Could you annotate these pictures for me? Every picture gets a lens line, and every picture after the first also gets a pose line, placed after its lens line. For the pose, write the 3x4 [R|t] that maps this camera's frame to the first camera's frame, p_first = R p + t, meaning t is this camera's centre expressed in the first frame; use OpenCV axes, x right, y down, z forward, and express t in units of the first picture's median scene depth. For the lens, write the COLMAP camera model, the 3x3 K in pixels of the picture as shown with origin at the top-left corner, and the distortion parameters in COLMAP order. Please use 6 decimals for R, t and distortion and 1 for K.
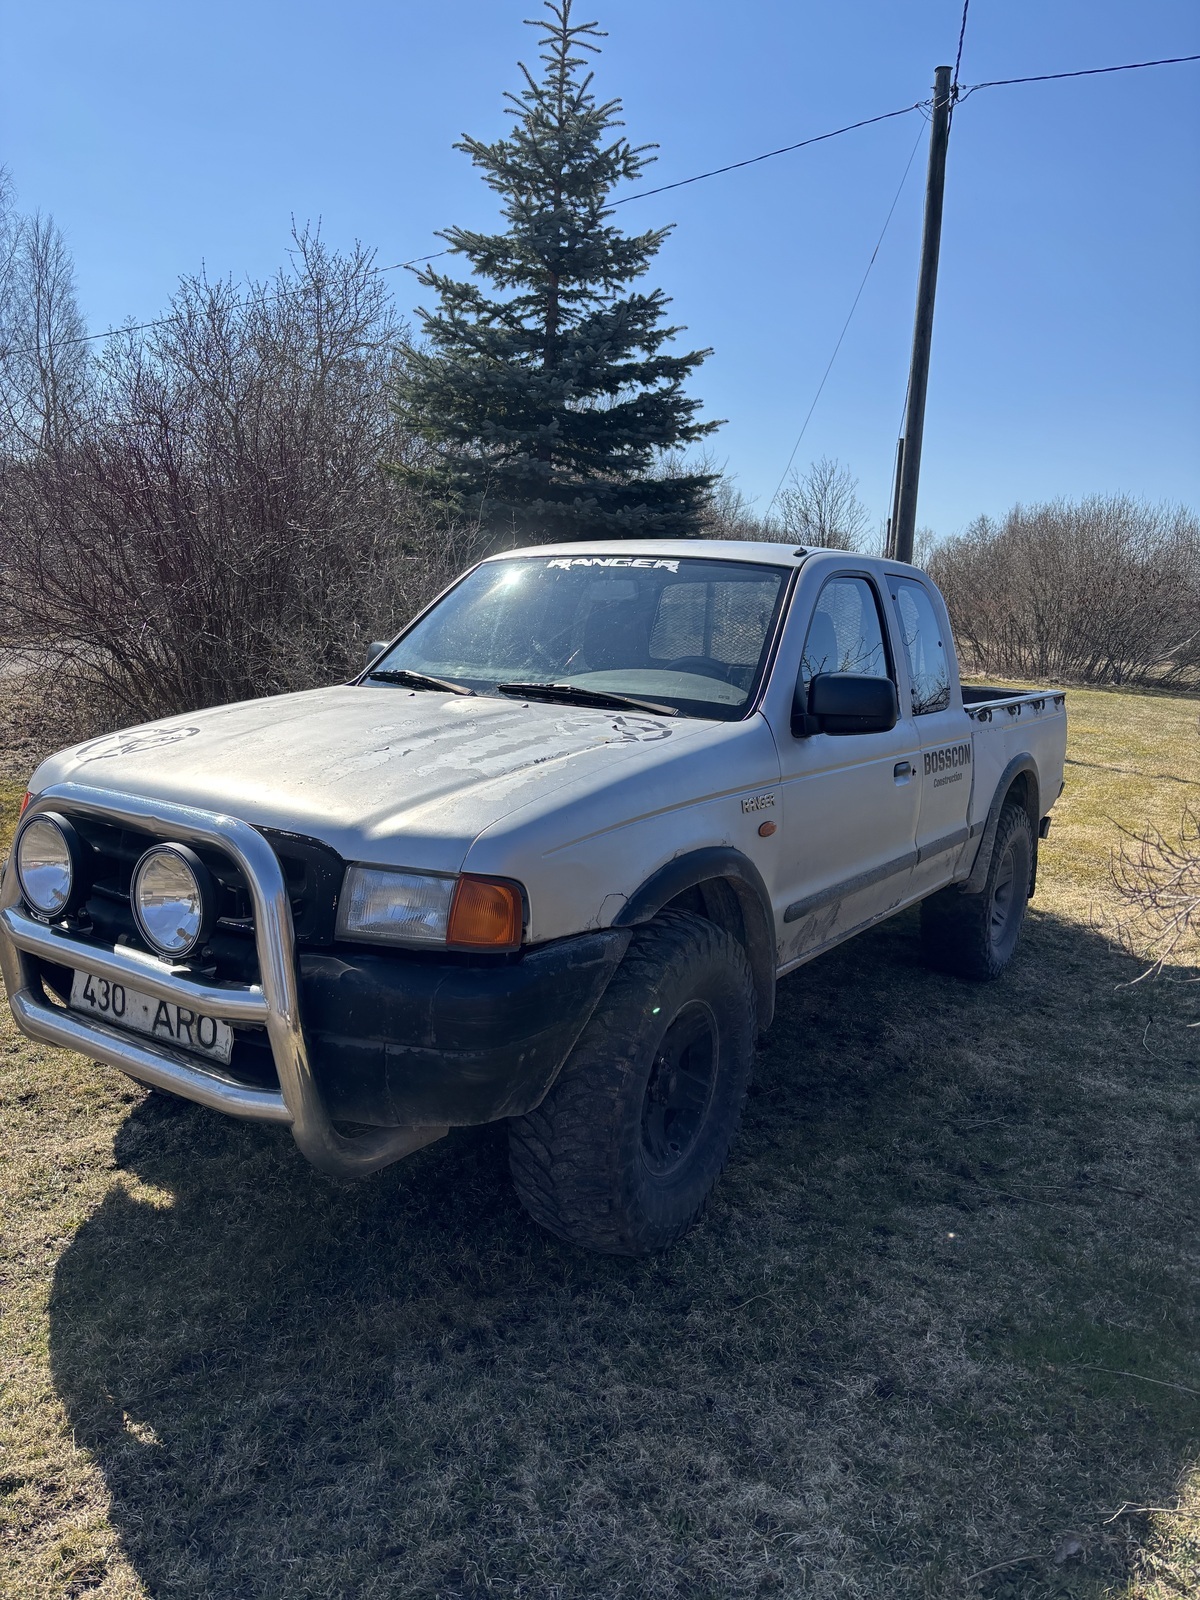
lens RADIAL K [[1221.1, 0, 597.0], [0, 1221.1, 795.4], [0, 0, 1]] dist [0.106723, -0.128109]
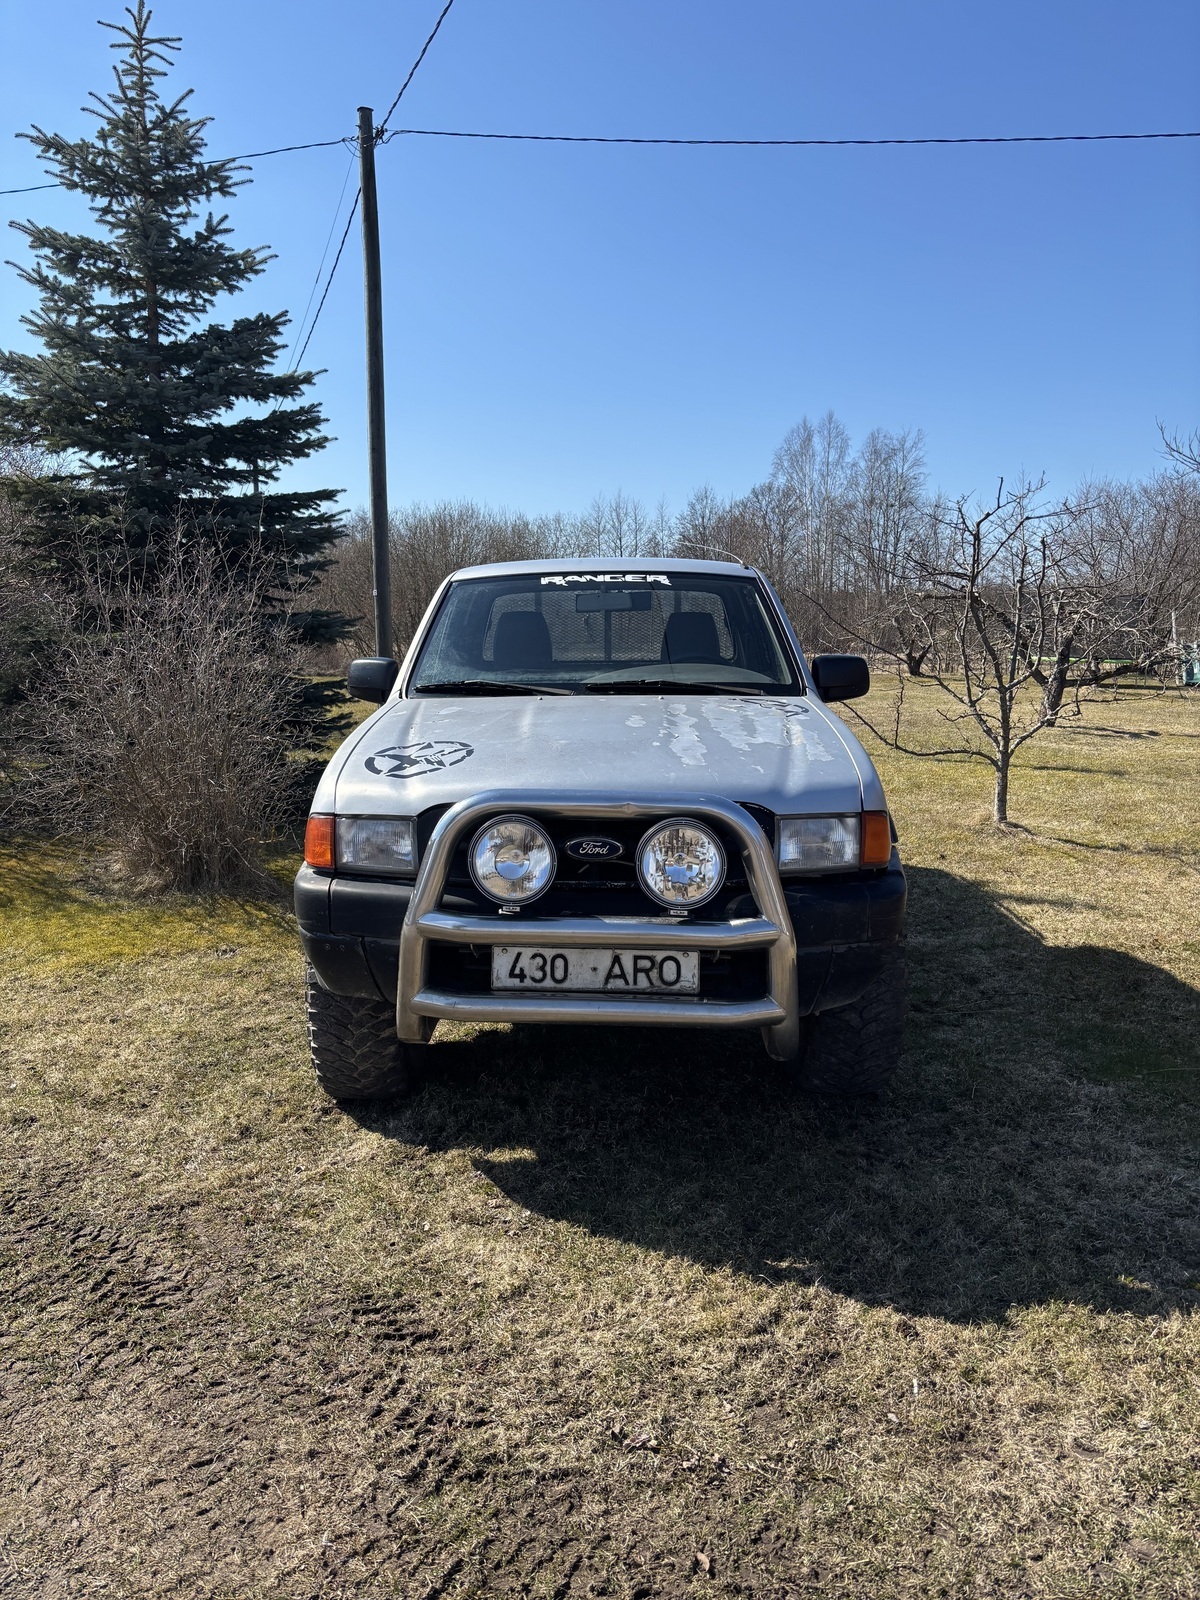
lens RADIAL K [[1221.1, 0, 597.0], [0, 1221.1, 795.4], [0, 0, 1]] dist [0.106723, -0.128109]
pose [[0.847896, -0.121754, 0.515992, -0.307444], [0.123204, 0.991878, 0.031592, -0.009470], [-0.515648, 0.036785, 0.856011, -0.002704]]
